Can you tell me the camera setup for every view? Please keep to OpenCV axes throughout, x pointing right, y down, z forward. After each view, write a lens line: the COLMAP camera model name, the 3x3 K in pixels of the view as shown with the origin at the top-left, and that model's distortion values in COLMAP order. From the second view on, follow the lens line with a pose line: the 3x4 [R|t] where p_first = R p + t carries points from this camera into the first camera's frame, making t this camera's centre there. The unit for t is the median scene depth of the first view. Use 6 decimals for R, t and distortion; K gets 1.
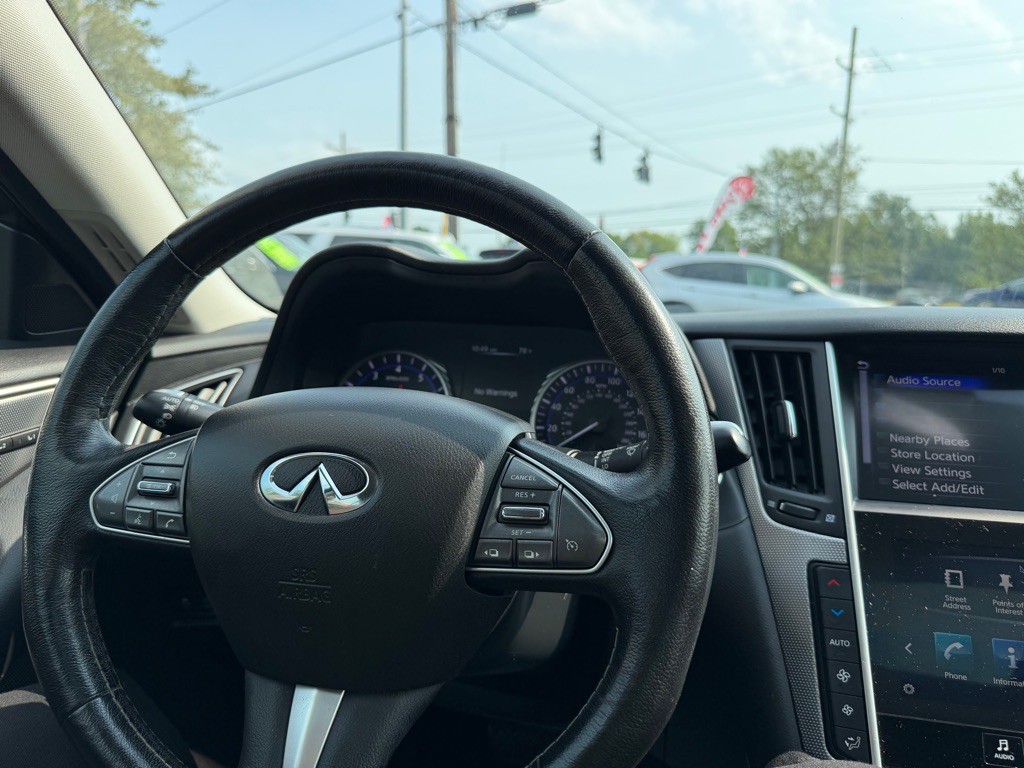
lens RADIAL K [[744.9, 0, 512.0], [0, 744.9, 384.0], [0, 0, 1]] dist [-0.028319, -0.001246]
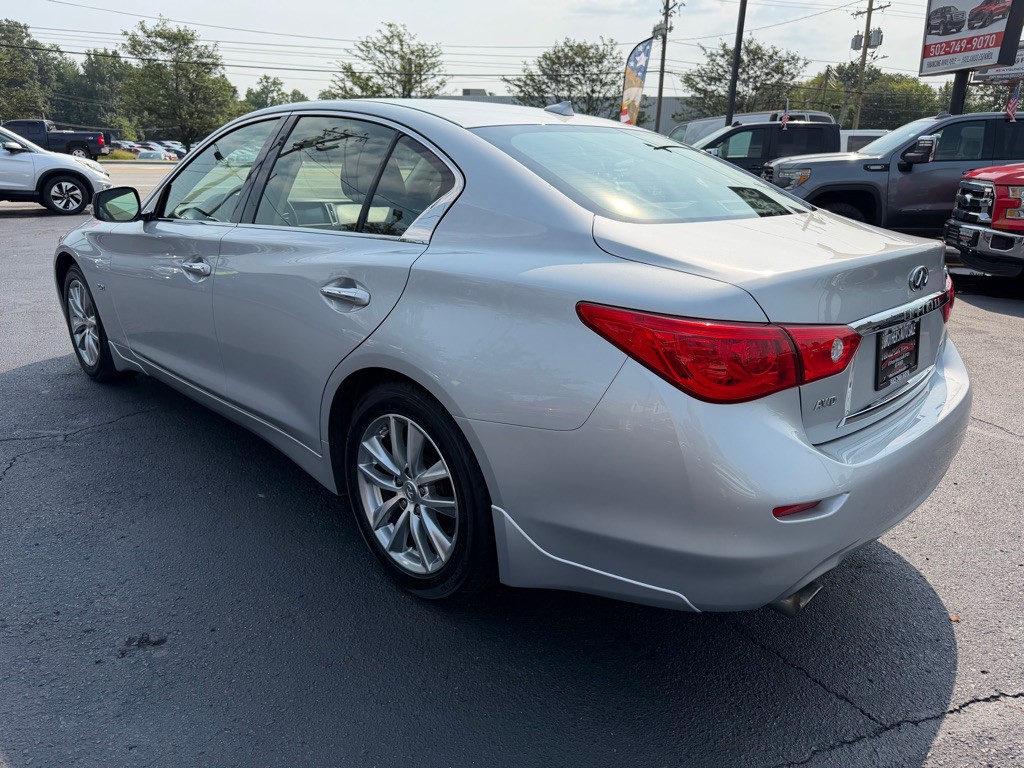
lens RADIAL K [[724.6, 0, 508.8], [0, 724.6, 387.3], [0, 0, 1]] dist [0.004328, -0.011542]
pose [[0.512251, -0.269391, 0.815492, -0.193415], [0.087970, 0.960996, 0.262199, -0.002378], [-0.854319, -0.062573, 0.515969, -0.189051]]
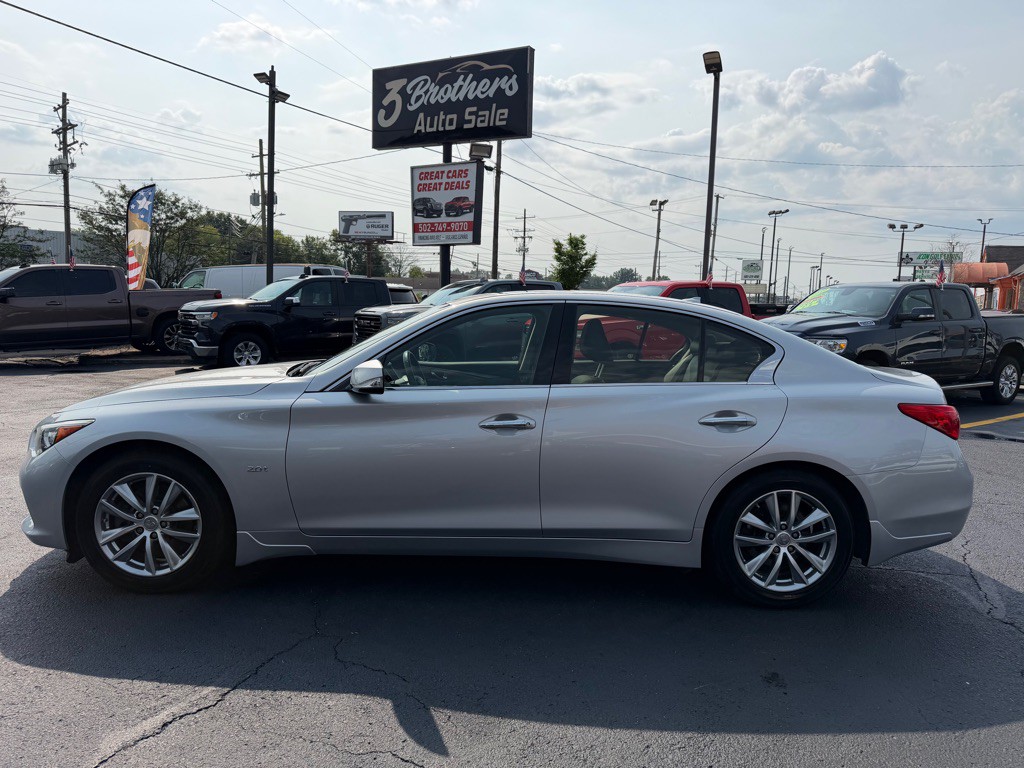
lens RADIAL K [[712.2, 0, 512.0], [0, 712.2, 384.0], [0, 0, 1]] dist [0.109300, -0.178203]
pose [[-0.266172, -0.125607, 0.955707, -0.290960], [0.073127, 0.985985, 0.149953, -0.039197], [-0.961148, 0.109802, -0.253256, 0.064629]]
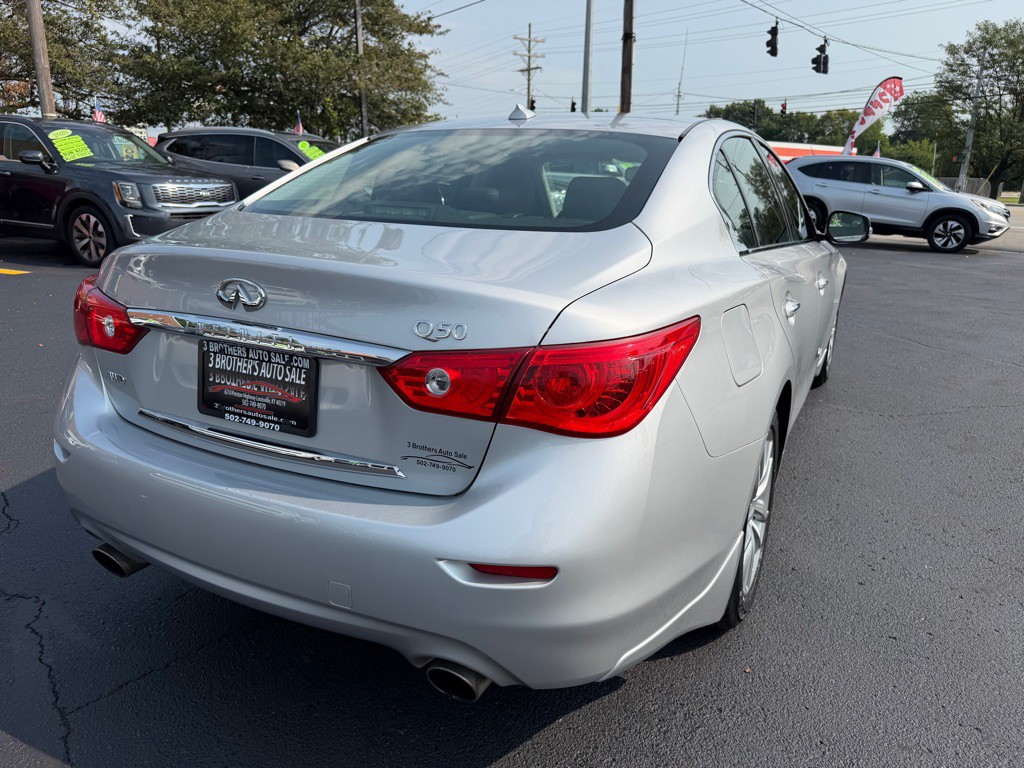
lens RADIAL K [[731.7, 0, 512.0], [0, 731.7, 384.0], [0, 0, 1]] dist [0.003136, -0.018017]
pose [[0.971924, 0.063353, -0.226604, 0.043524], [-0.028046, 0.987397, 0.155758, 0.017045], [0.233616, -0.145030, 0.961452, -0.285342]]
